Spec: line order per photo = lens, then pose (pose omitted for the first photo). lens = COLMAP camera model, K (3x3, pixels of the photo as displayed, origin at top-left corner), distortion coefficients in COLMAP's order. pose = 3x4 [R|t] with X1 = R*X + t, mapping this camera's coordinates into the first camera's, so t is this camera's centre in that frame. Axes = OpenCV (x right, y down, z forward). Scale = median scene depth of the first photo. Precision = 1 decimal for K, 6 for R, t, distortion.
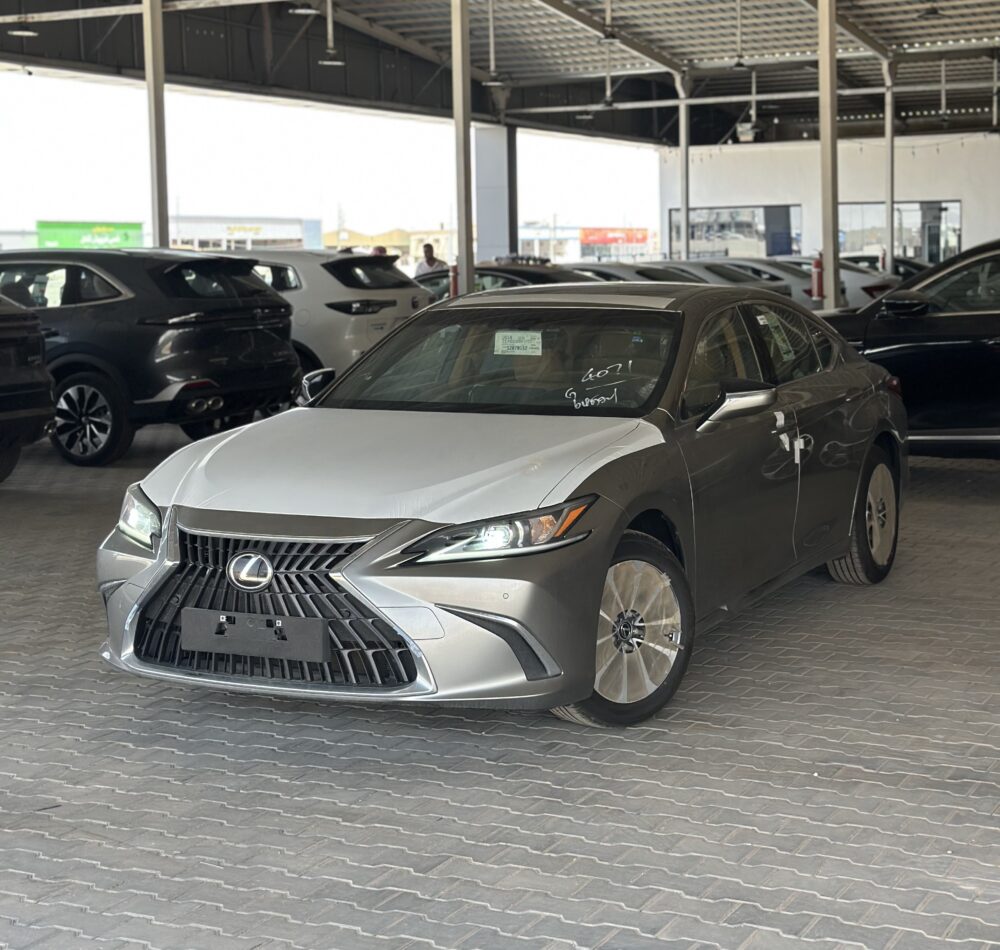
lens RADIAL K [[2085.4, 0, 499.4], [0, 2085.4, 472.9], [0, 0, 1]] dist [0.056240, 0.000000]
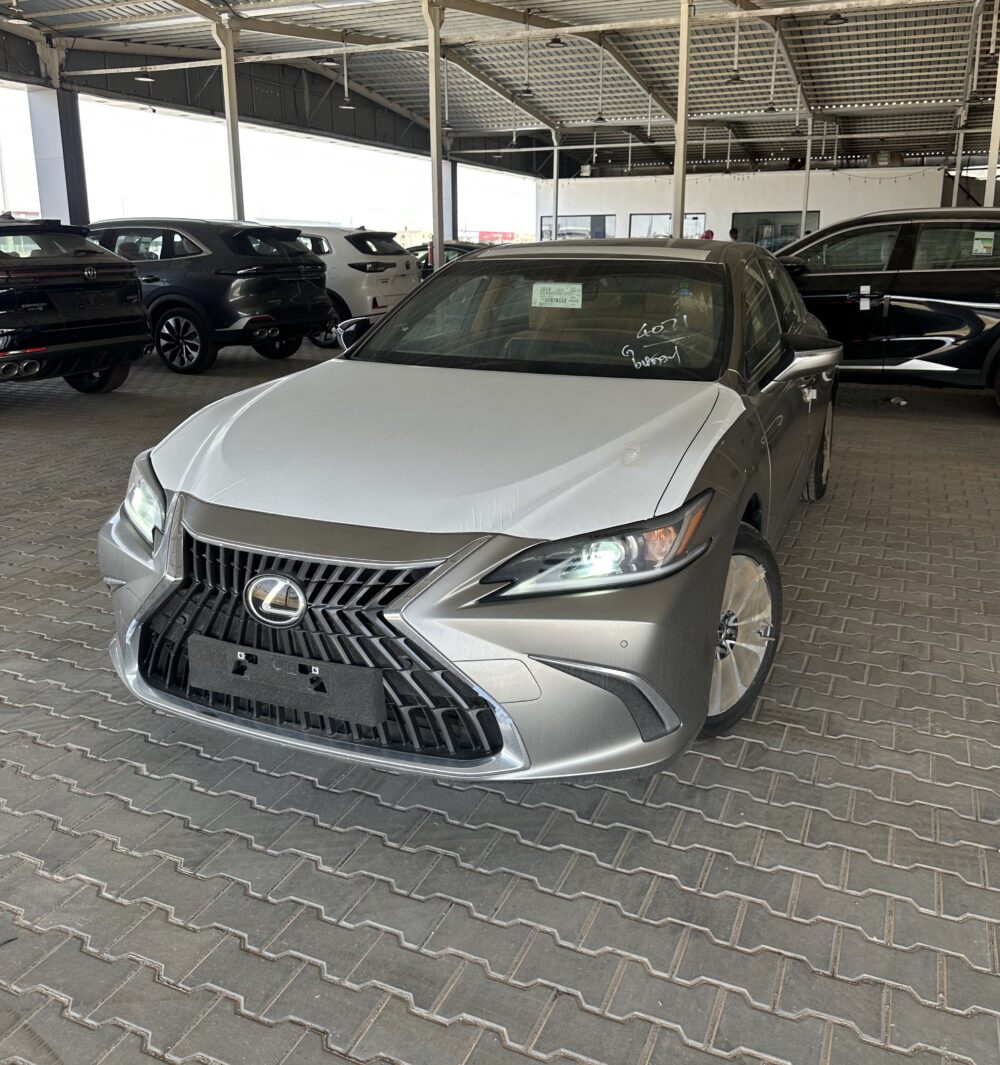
lens RADIAL K [[921.0, 0, 515.7], [0, 921.0, 497.5], [0, 0, 1]] dist [0.090809, -0.040529]
pose [[0.995261, -0.006776, 0.097007, -0.053264], [-0.008364, 0.987907, 0.154821, -0.034492], [-0.096883, -0.154899, 0.983168, 0.545632]]
